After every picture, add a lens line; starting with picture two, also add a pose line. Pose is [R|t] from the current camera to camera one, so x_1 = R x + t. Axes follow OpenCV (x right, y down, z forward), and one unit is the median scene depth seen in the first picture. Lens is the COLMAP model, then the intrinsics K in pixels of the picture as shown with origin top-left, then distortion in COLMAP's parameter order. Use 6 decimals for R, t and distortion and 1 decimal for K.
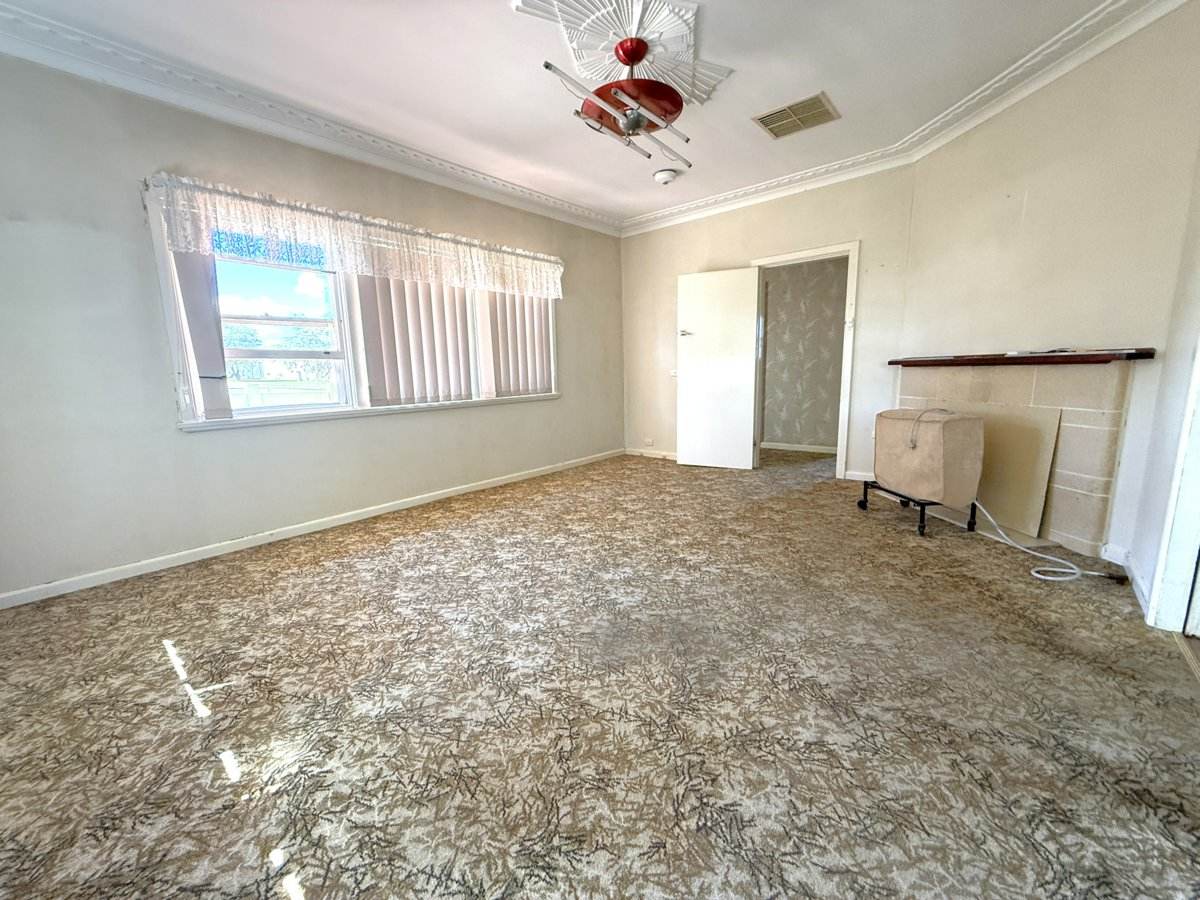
lens RADIAL K [[480.7, 0, 598.3], [0, 480.7, 453.8], [0, 0, 1]] dist [0.002301, 0.000116]
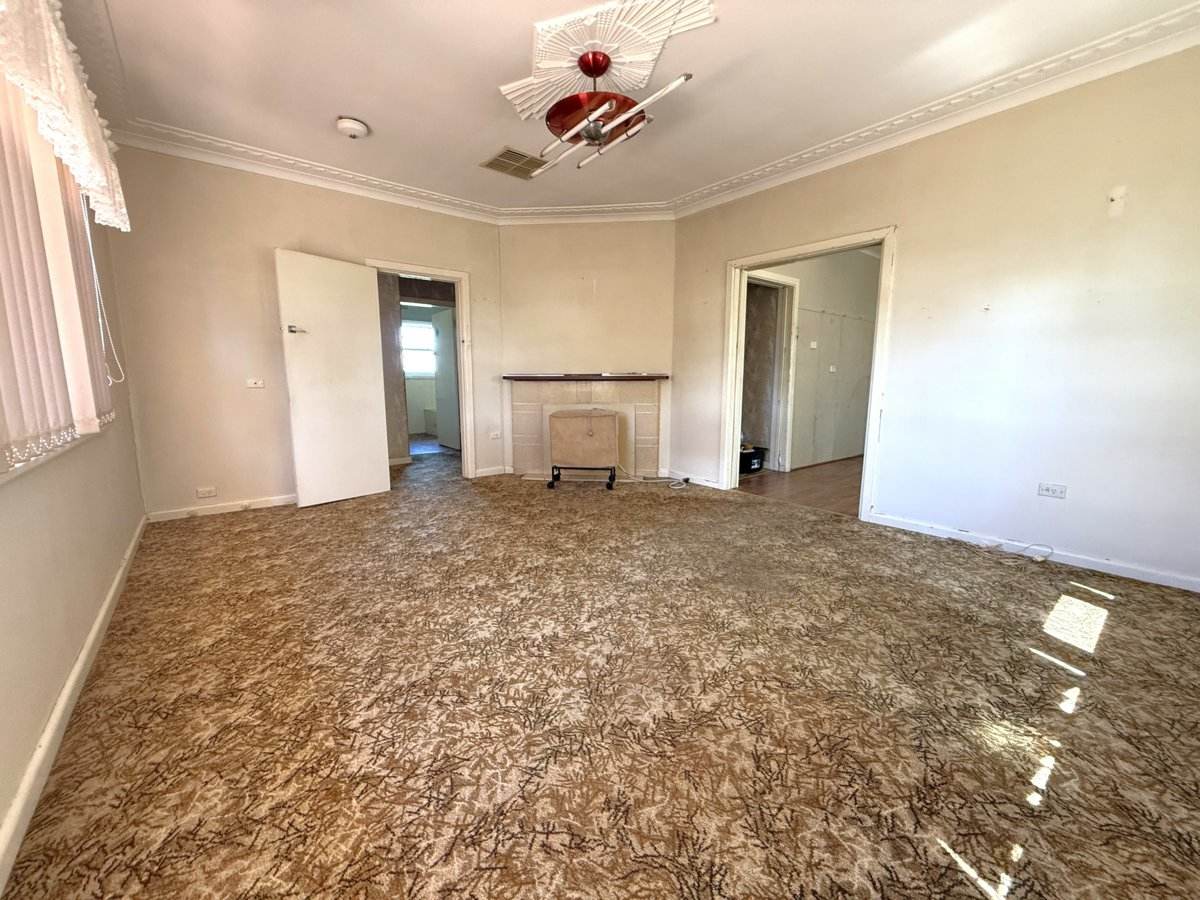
lens RADIAL K [[480.7, 0, 598.2], [0, 480.7, 448.7], [0, 0, 1]] dist [0.002301, 0.000116]
pose [[0.170916, -0.115139, 0.978535, -0.870366], [0.162278, 0.982875, 0.087306, -0.105480], [-0.971830, 0.143873, 0.186674, 0.777410]]
